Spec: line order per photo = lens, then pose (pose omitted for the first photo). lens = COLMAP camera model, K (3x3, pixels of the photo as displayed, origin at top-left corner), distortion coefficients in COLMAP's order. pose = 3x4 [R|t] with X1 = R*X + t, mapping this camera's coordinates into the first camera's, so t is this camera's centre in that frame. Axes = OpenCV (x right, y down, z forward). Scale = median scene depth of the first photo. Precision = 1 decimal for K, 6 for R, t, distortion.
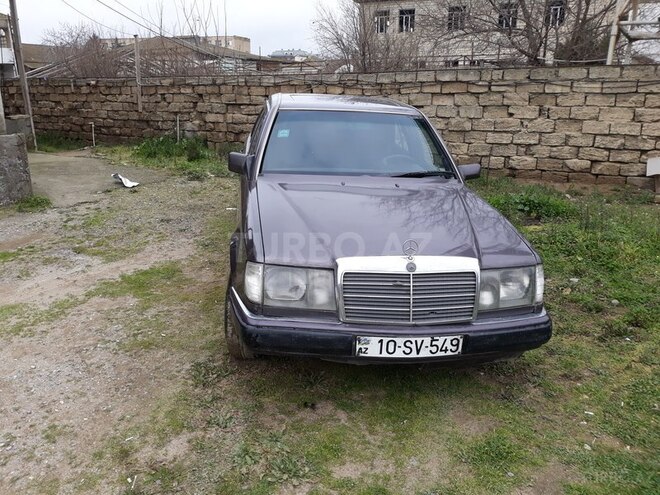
lens RADIAL K [[546.8, 0, 325.9], [0, 546.8, 247.2], [0, 0, 1]] dist [-0.014021, 0.009011]
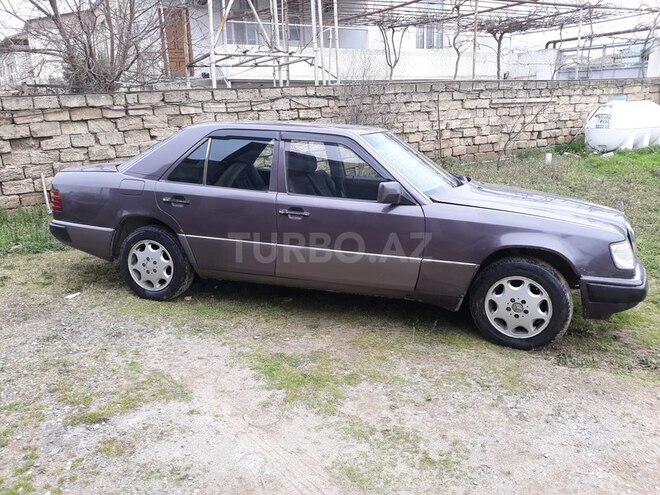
lens RADIAL K [[546.8, 0, 325.9], [0, 546.8, 247.2], [0, 0, 1]] dist [-0.014021, 0.009011]
pose [[0.430125, -0.249544, 0.867595, -0.449350], [0.284782, 0.949473, 0.131909, -0.093757], [-0.856675, 0.190338, 0.479457, 0.286930]]
